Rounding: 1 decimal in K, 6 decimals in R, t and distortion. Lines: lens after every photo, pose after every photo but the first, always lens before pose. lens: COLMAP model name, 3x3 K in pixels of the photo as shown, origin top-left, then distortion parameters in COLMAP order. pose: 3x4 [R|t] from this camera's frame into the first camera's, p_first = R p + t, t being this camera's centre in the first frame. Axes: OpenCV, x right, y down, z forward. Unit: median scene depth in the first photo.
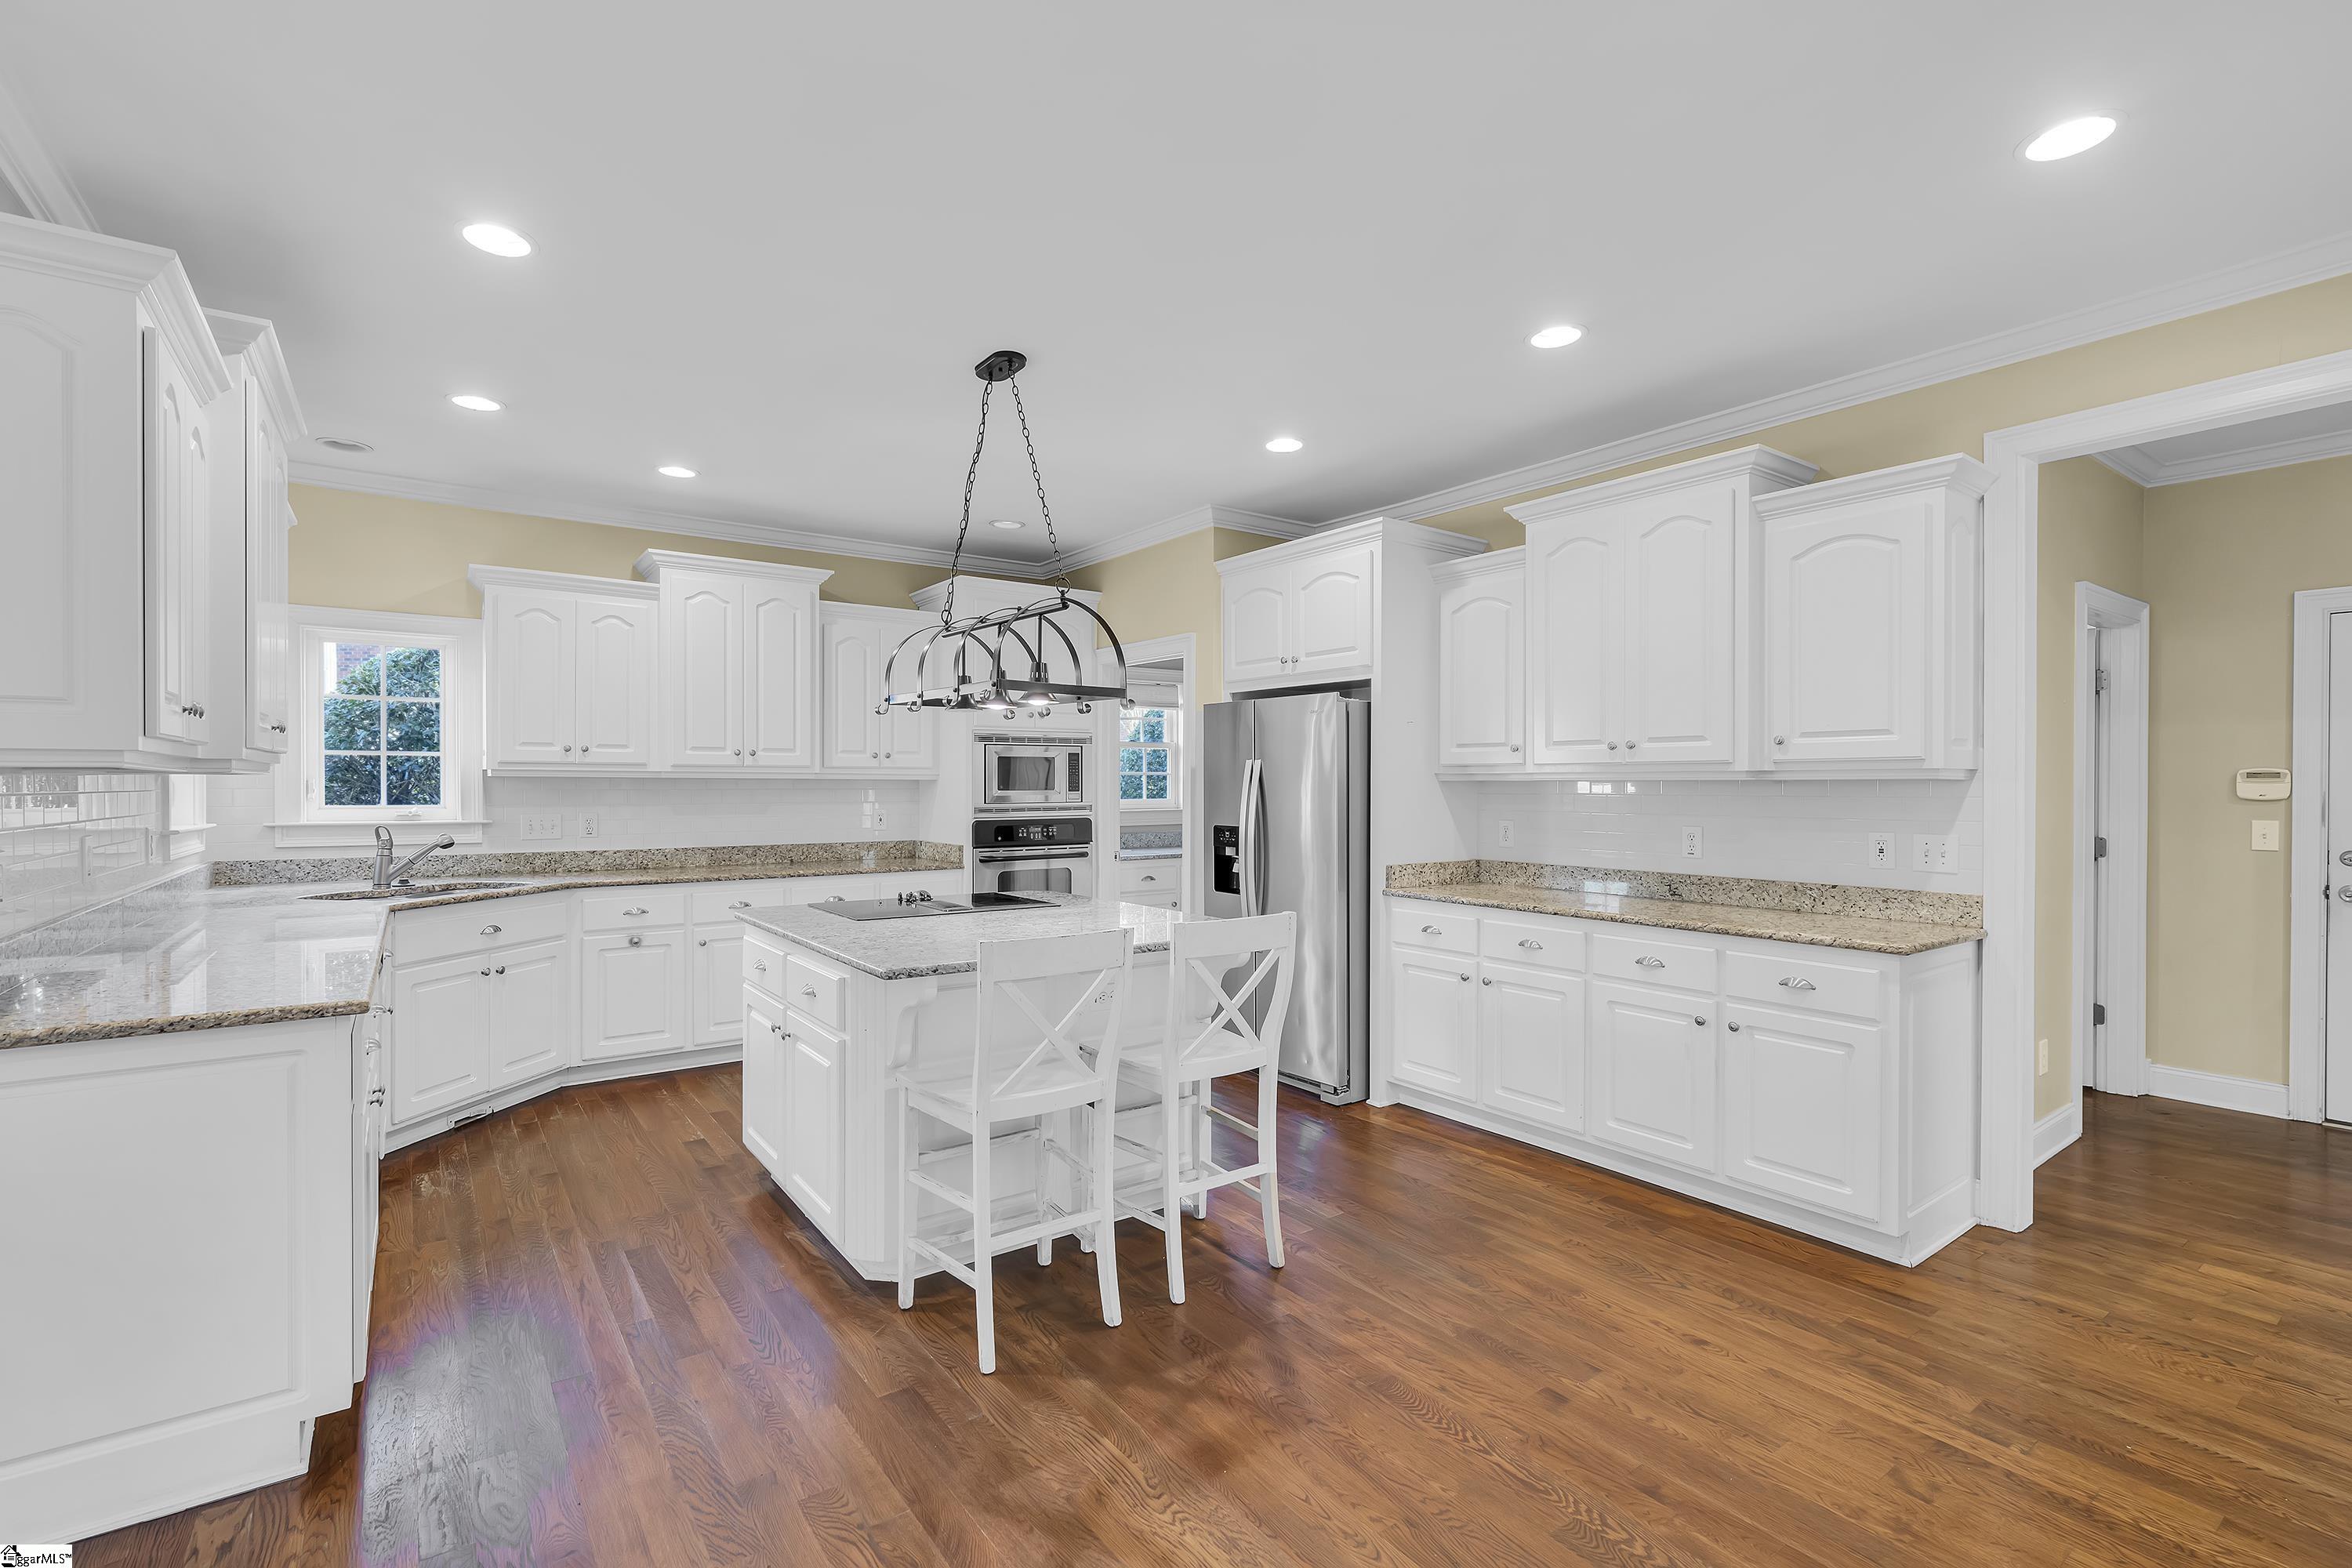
lens RADIAL K [[1049.7, 0, 1169.4], [0, 1049.7, 780.5], [0, 0, 1]] dist [-0.005355, 0.000372]
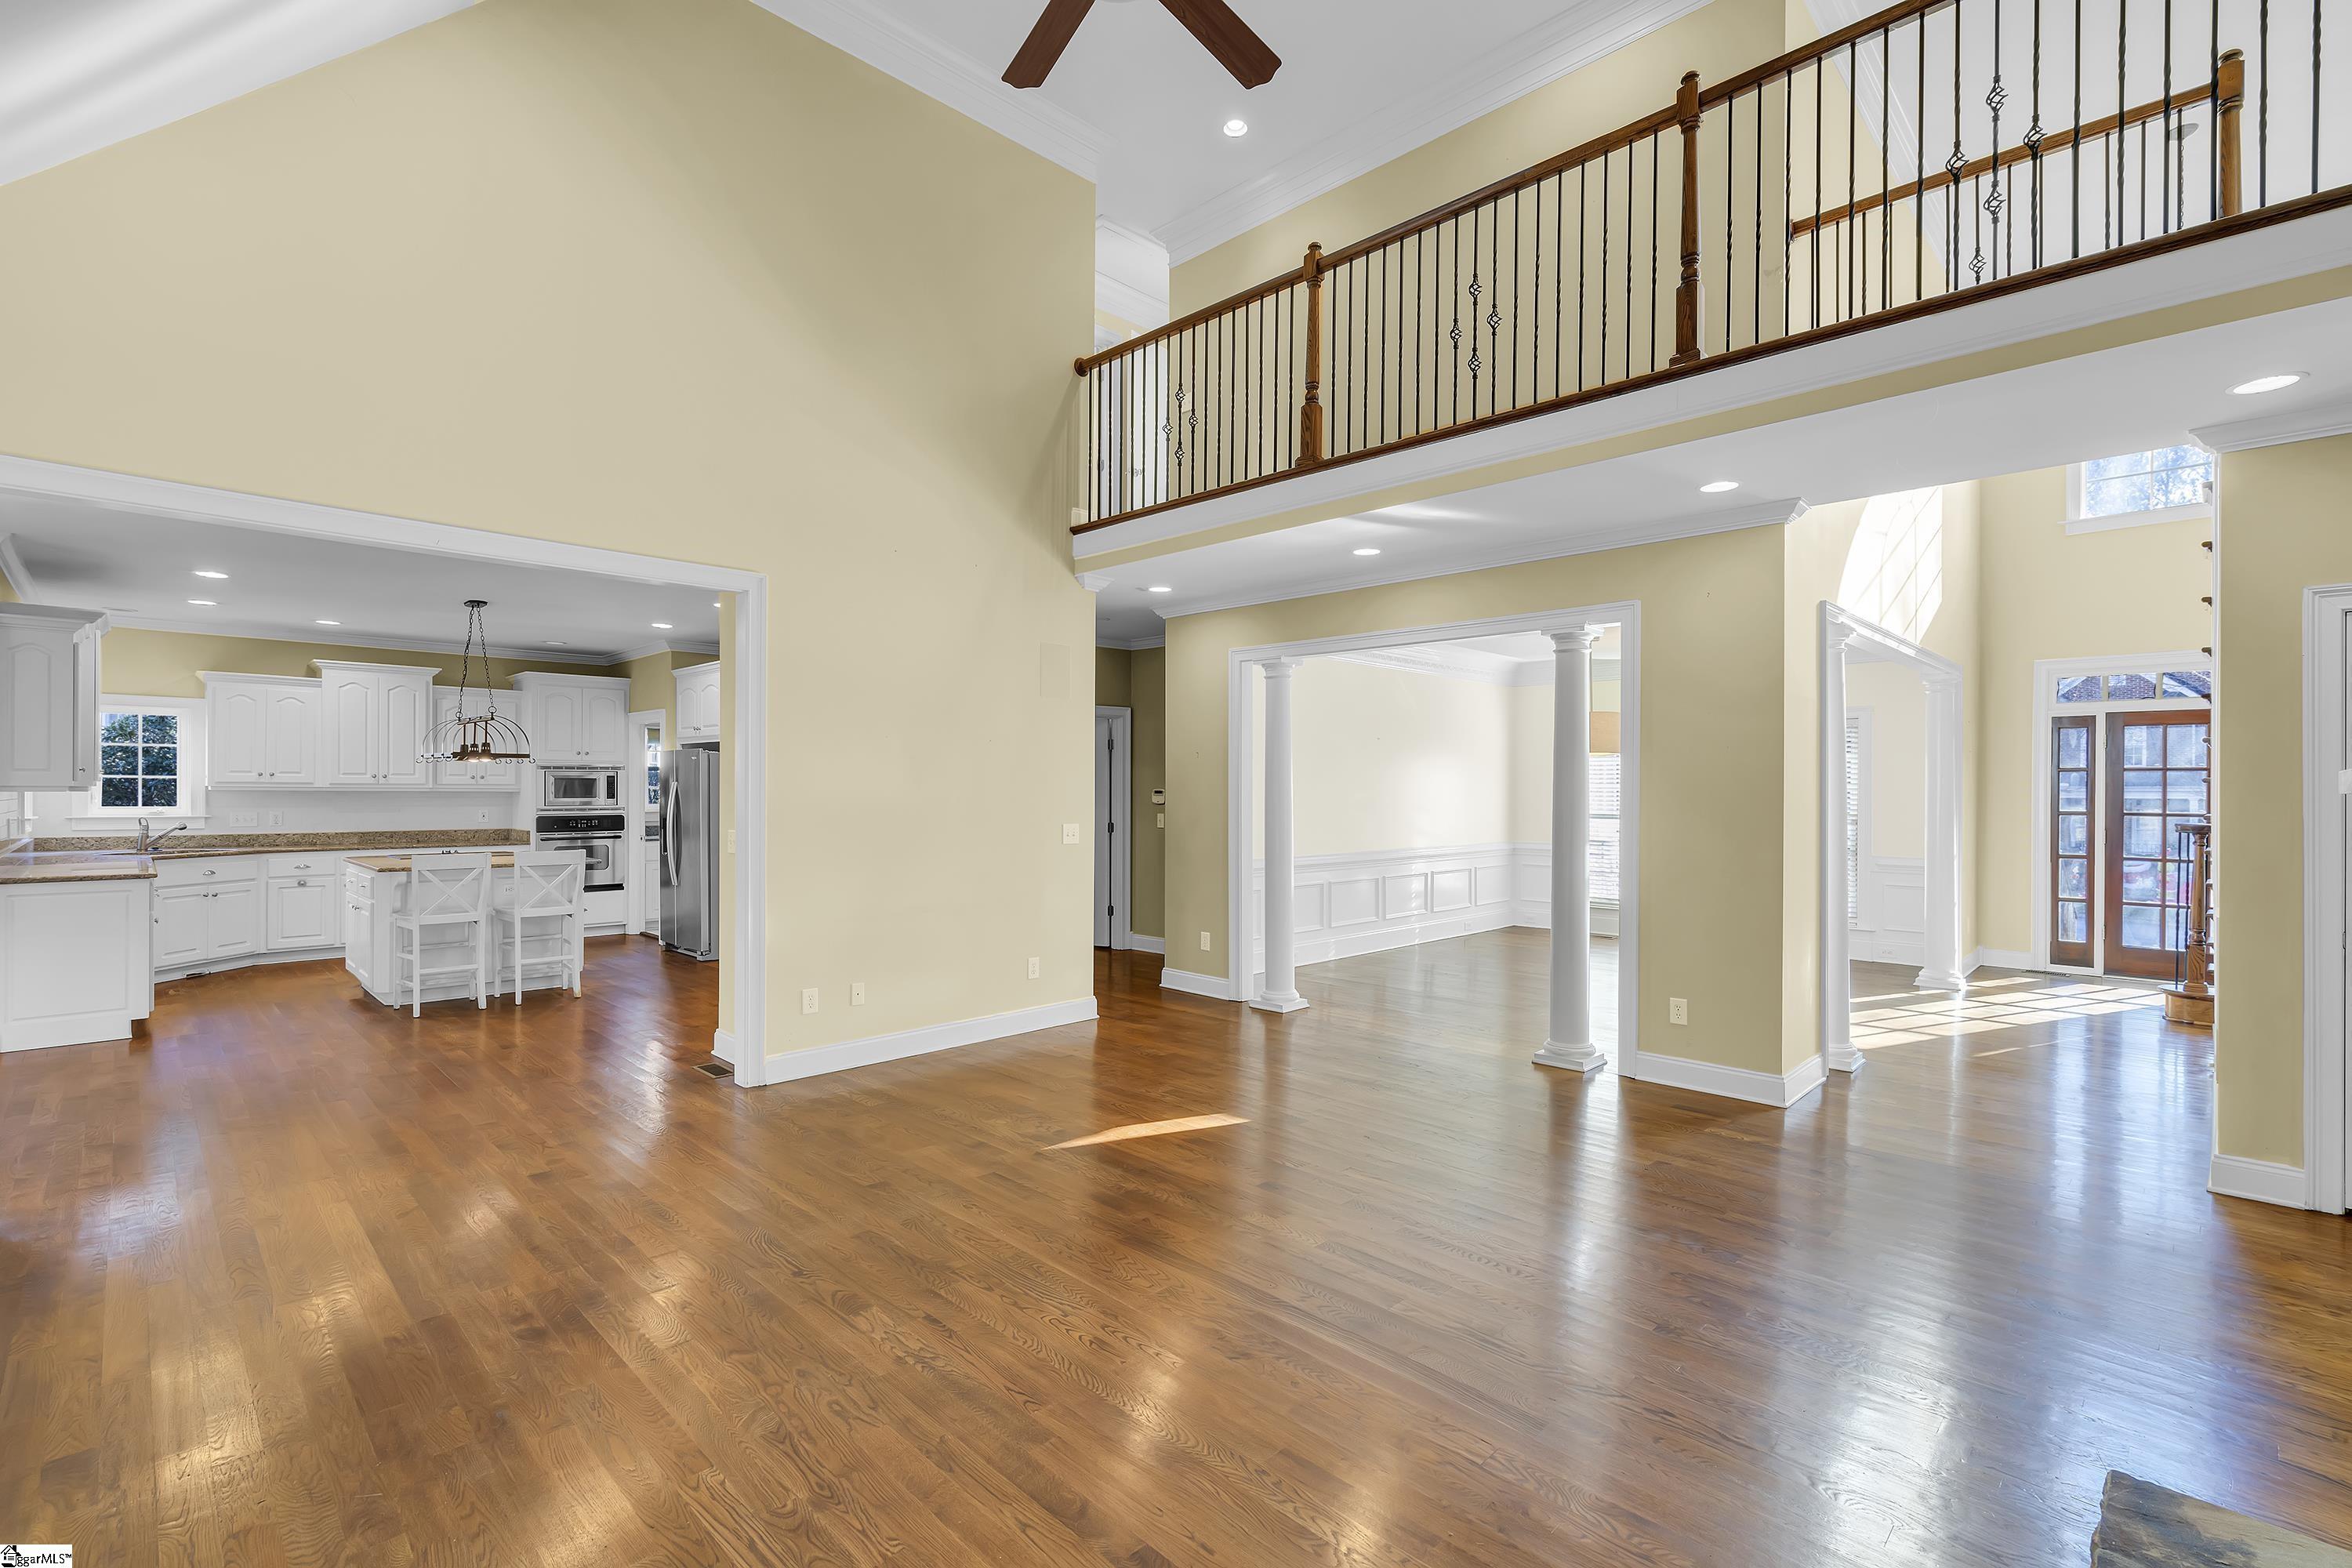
lens RADIAL K [[1049.7, 0, 1181.3], [0, 1049.7, 783.8], [0, 0, 1]] dist [-0.005355, 0.000372]
pose [[0.985832, 0.003330, 0.167704, 0.618834], [-0.003193, 0.999994, -0.001088, -0.016965], [-0.167706, 0.000537, 0.985837, -0.933584]]
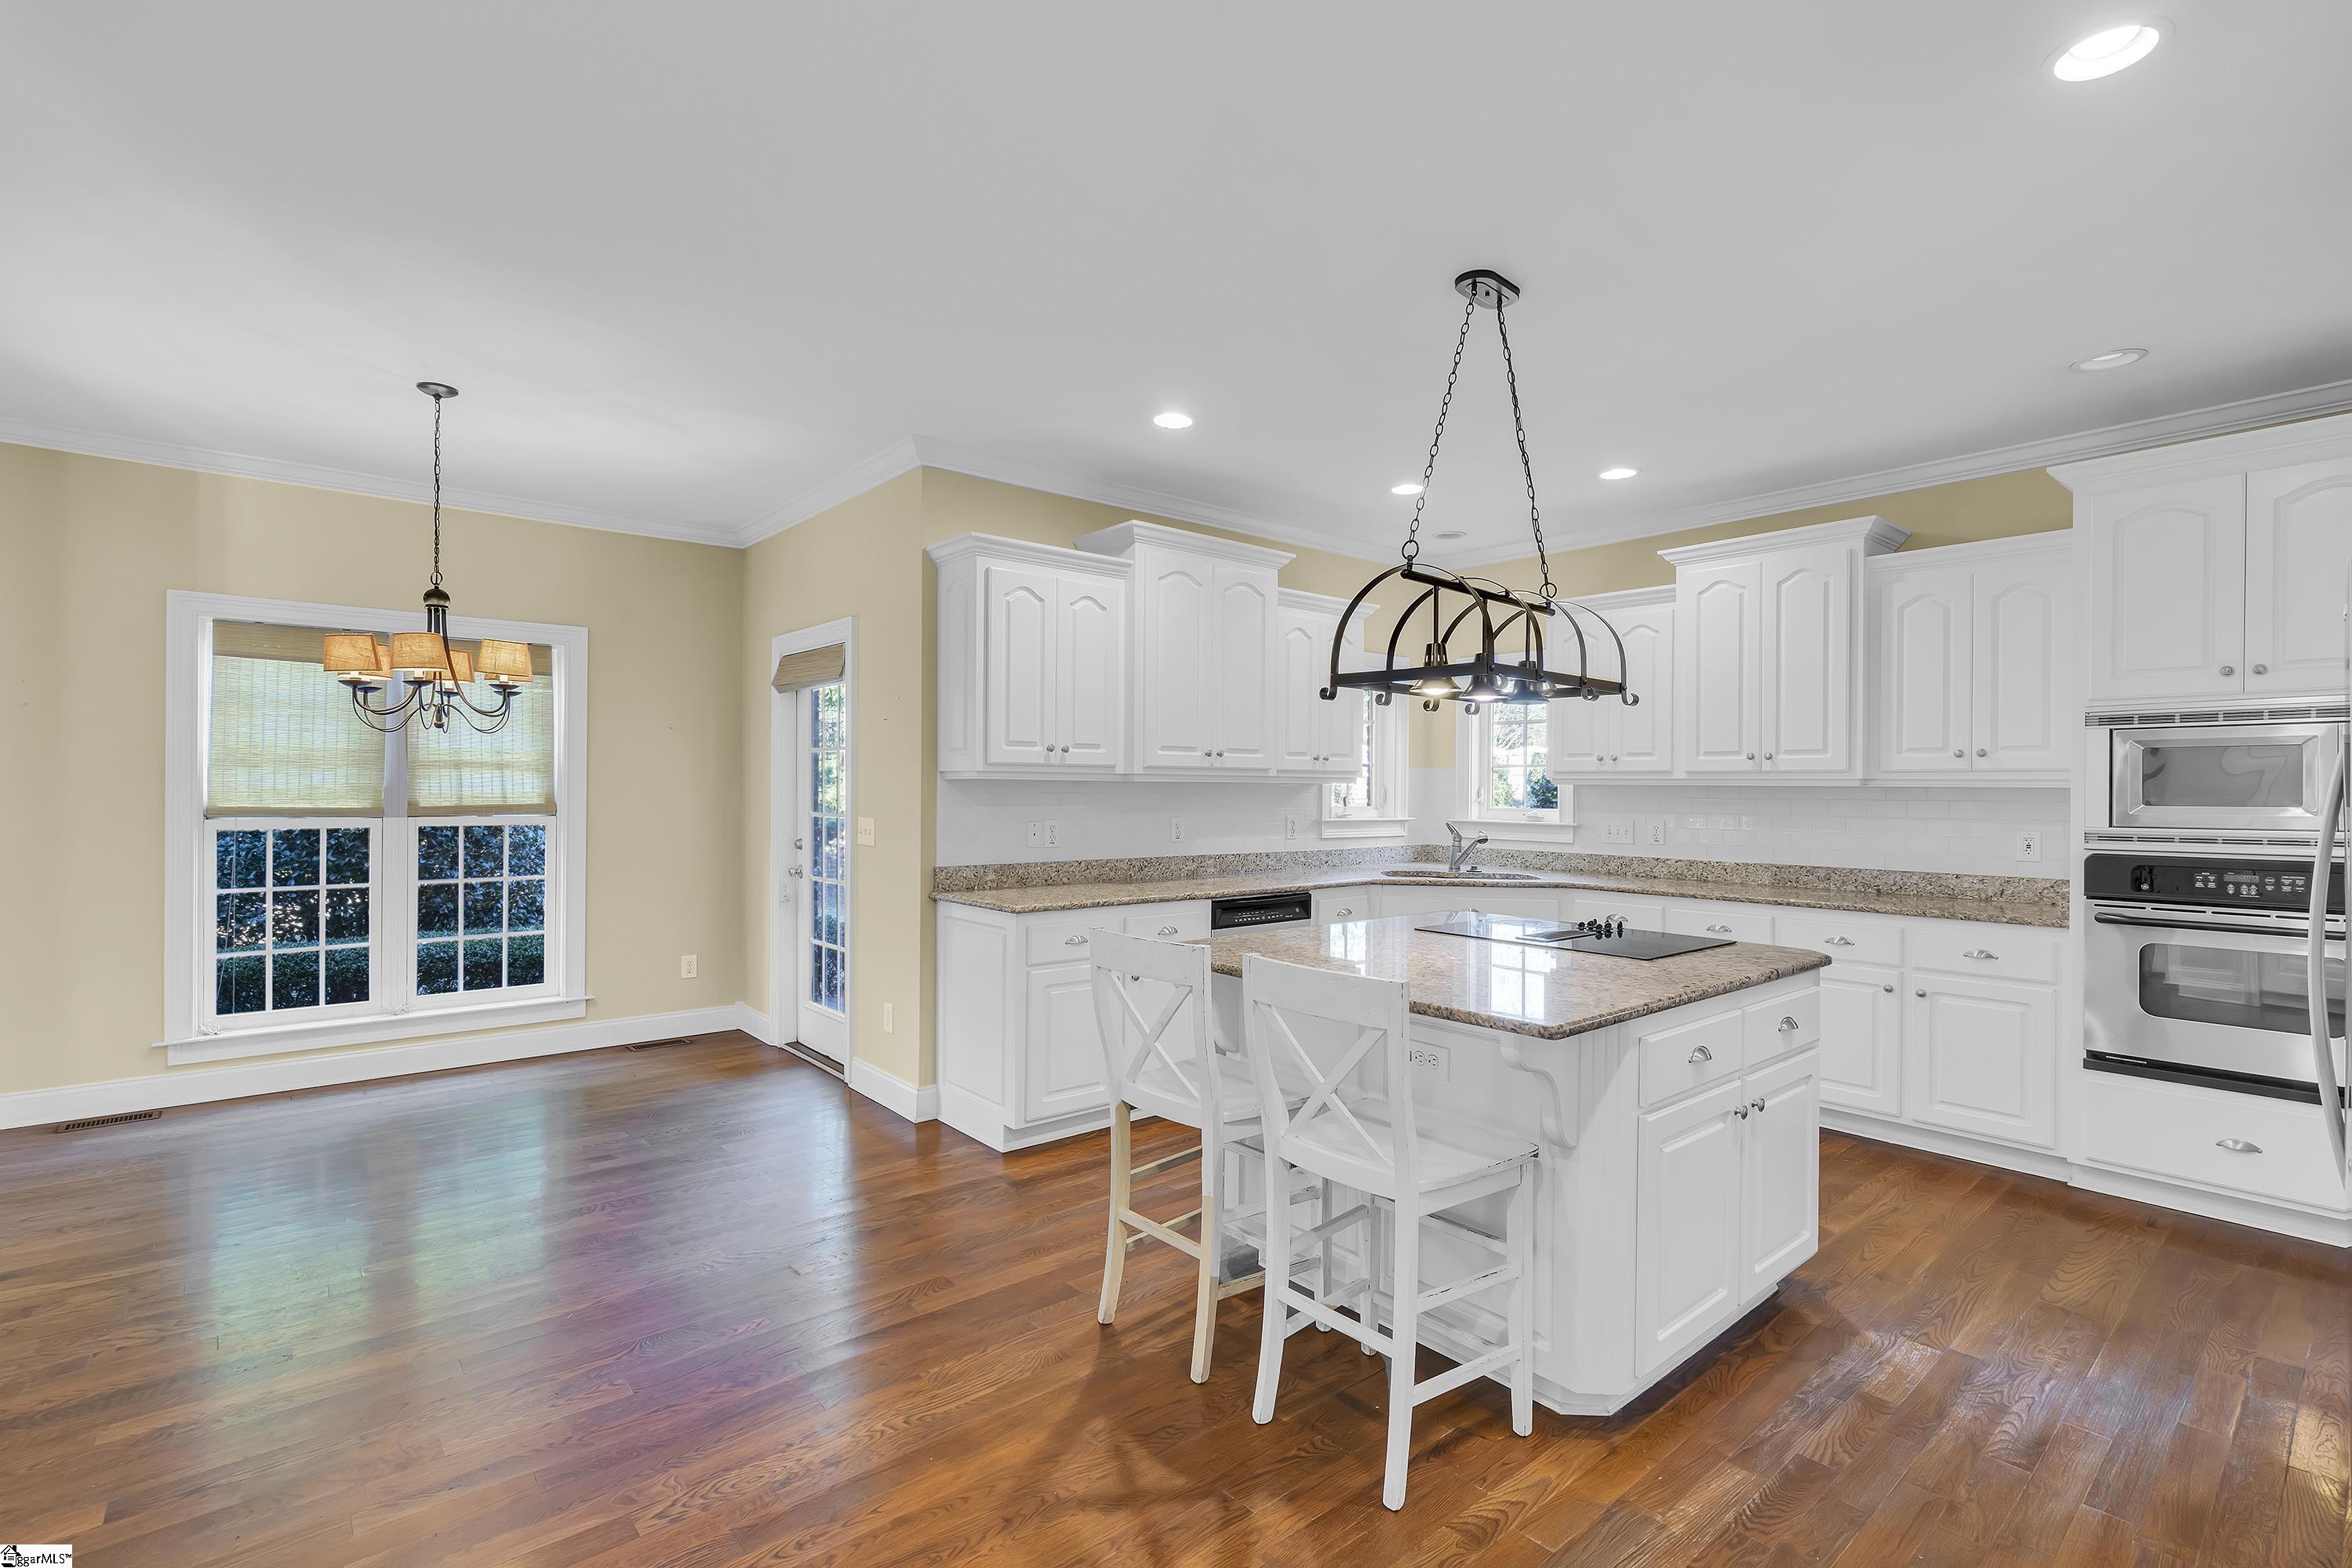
lens RADIAL K [[1049.7, 0, 1179.5], [0, 1049.7, 793.6], [0, 0, 1]] dist [-0.005355, 0.000372]
pose [[0.072888, 0.002891, -0.997336, 0.438306], [-0.004922, 0.999985, 0.002539, 0.004585], [0.997328, 0.004724, 0.072901, 0.472607]]
